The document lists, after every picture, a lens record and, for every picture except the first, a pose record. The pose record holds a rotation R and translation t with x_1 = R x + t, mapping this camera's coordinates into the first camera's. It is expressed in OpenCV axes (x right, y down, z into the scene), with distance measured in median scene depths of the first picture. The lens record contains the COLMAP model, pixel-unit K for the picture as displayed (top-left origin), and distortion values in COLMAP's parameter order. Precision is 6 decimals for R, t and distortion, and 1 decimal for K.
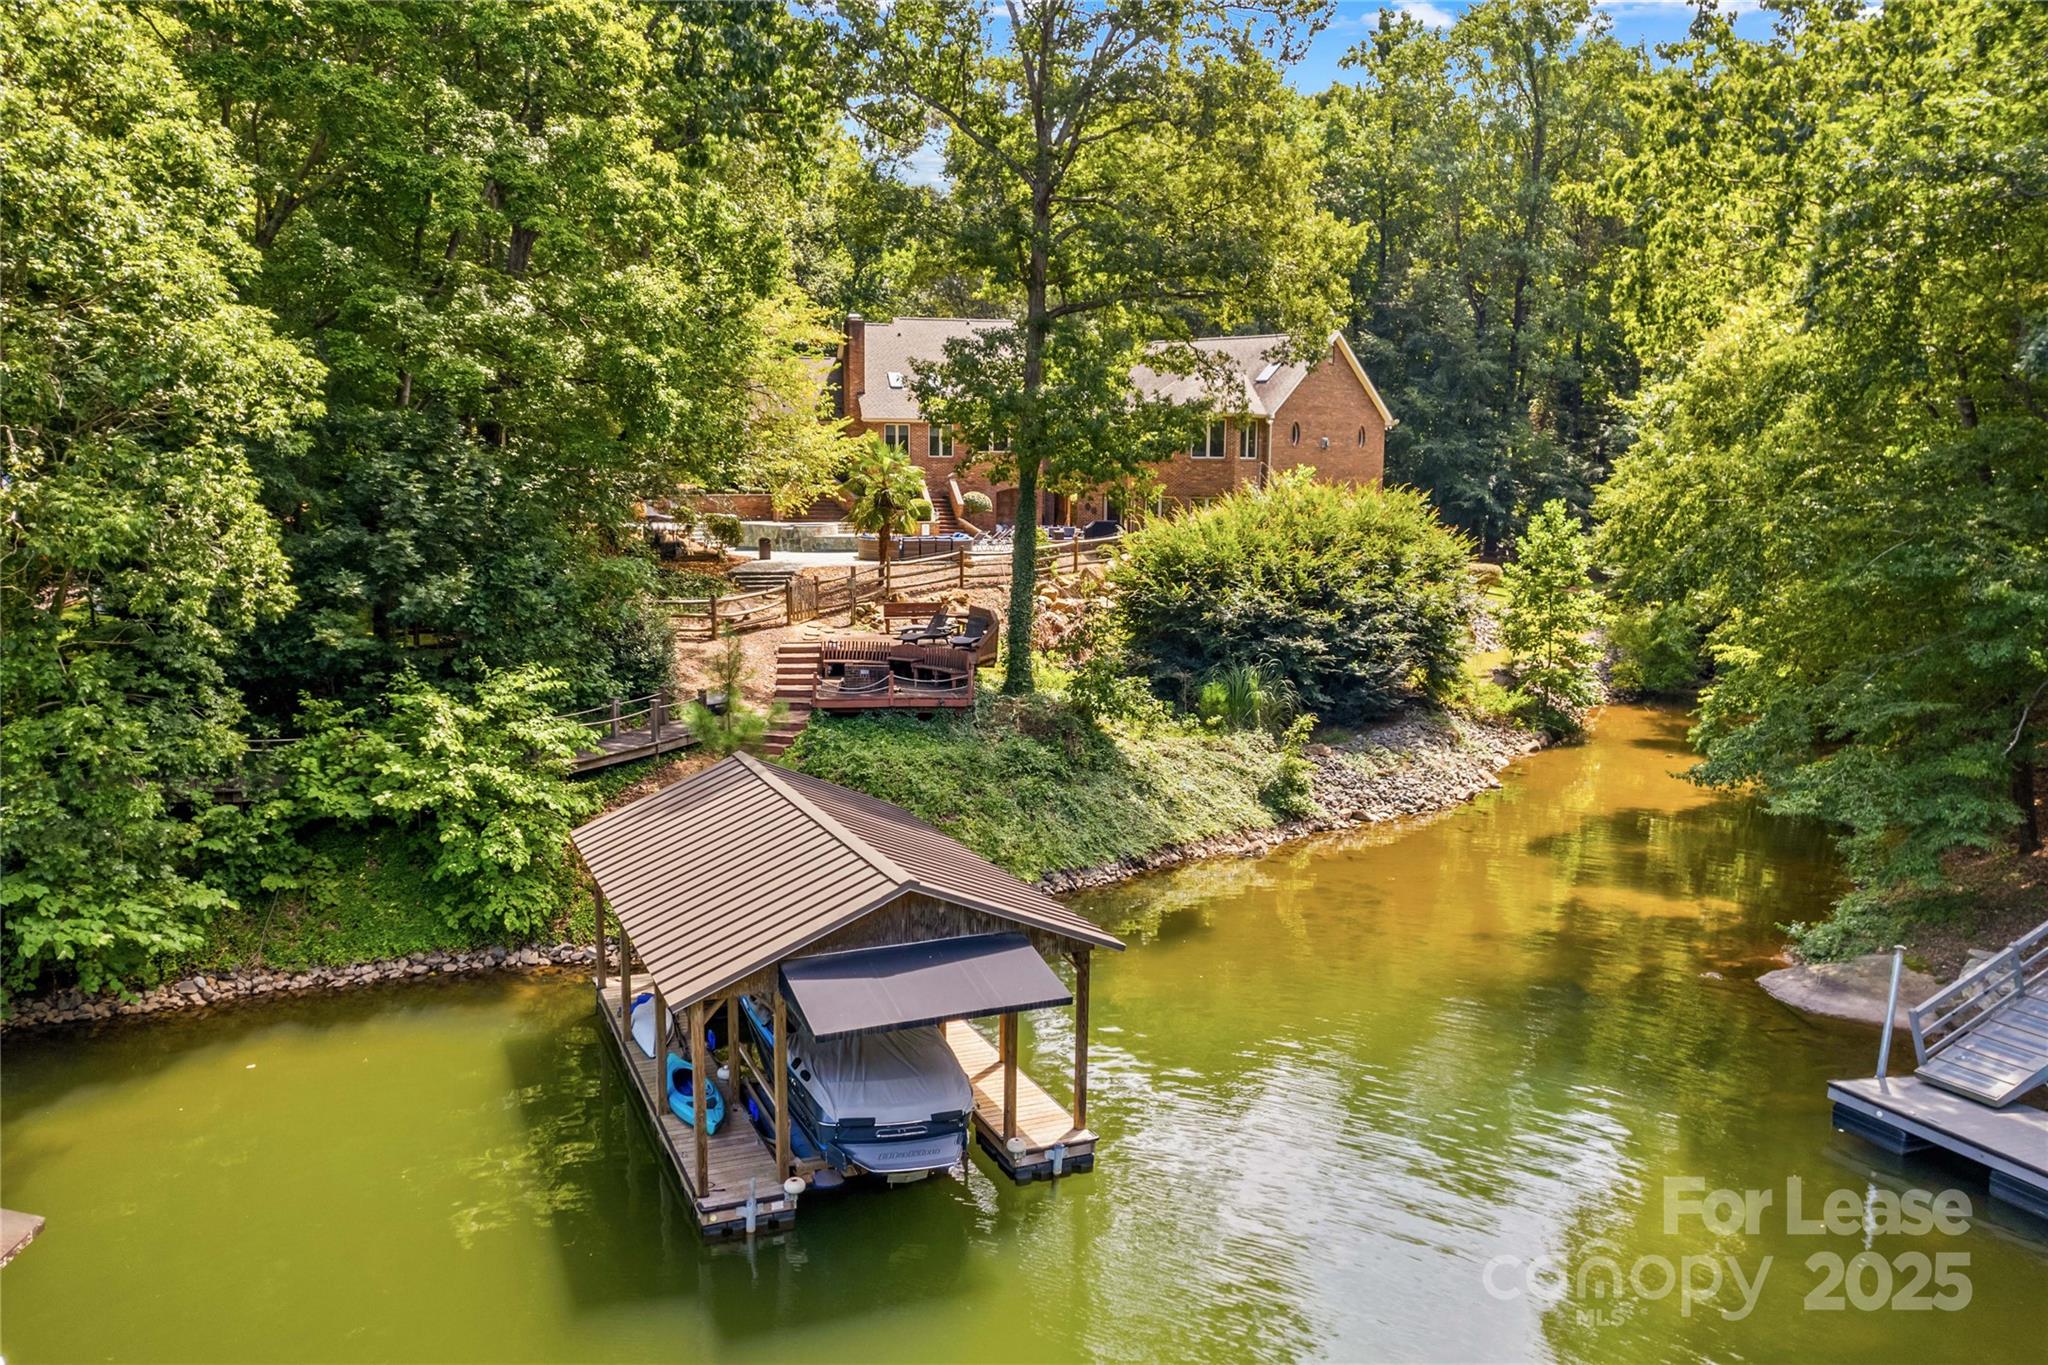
lens RADIAL K [[1390.6, 0, 1017.6], [0, 1390.6, 685.4], [0, 0, 1]] dist [-0.043454, -0.007065]
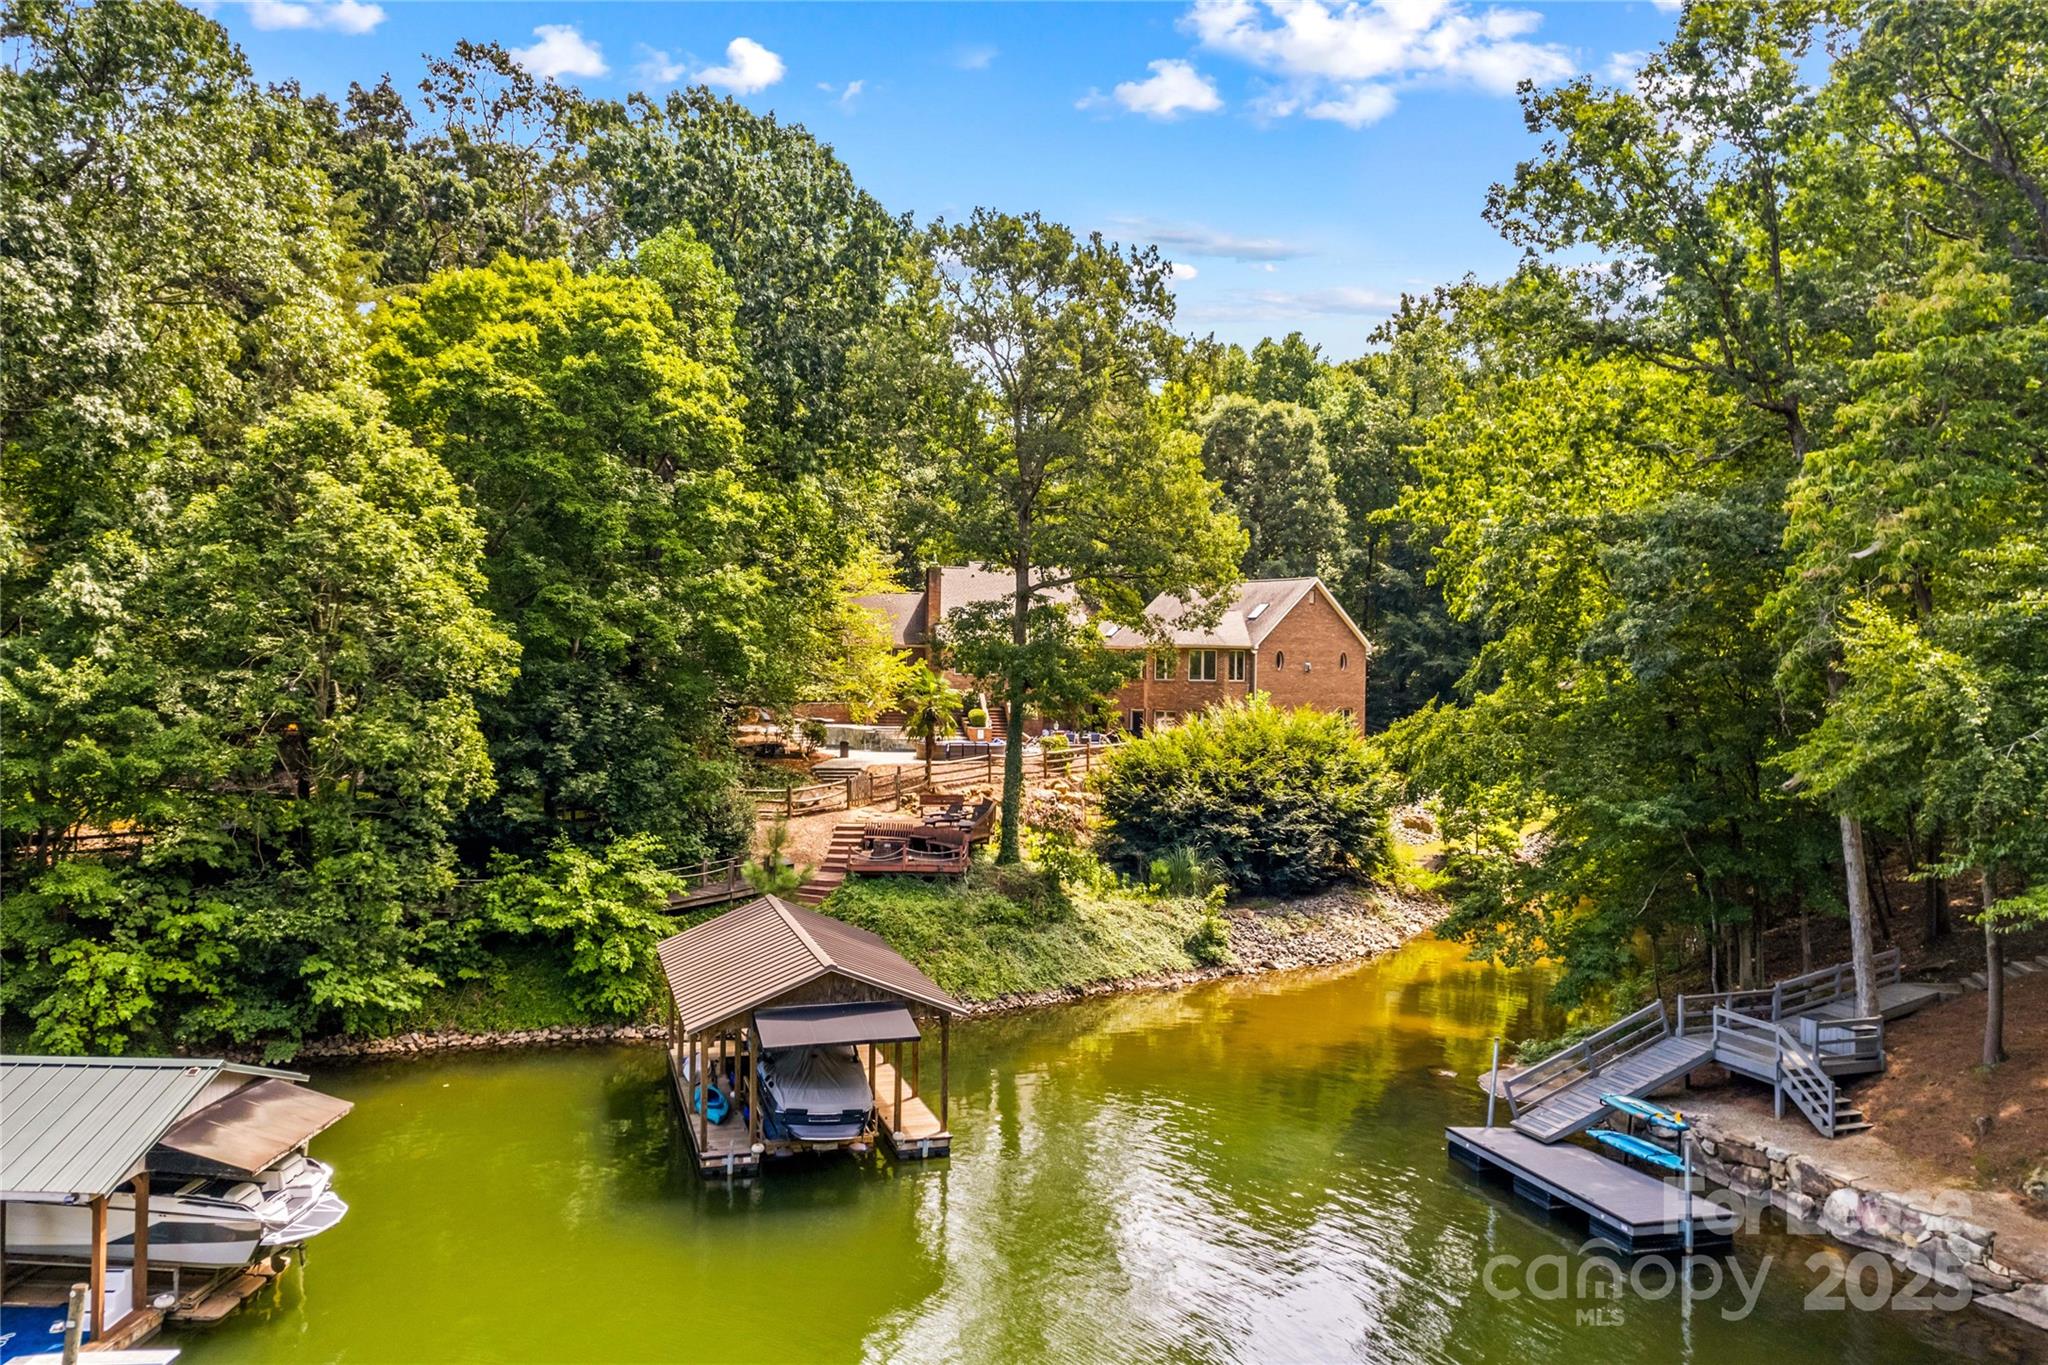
lens RADIAL K [[1308.2, 0, 1031.9], [0, 1308.2, 681.8], [0, 0, 1]] dist [-0.052056, -0.002178]
pose [[0.996206, 0.009522, -0.086504, 0.189627], [-0.021531, 0.990061, -0.138978, 0.009085], [0.084320, 0.140313, 0.986510, -0.379251]]
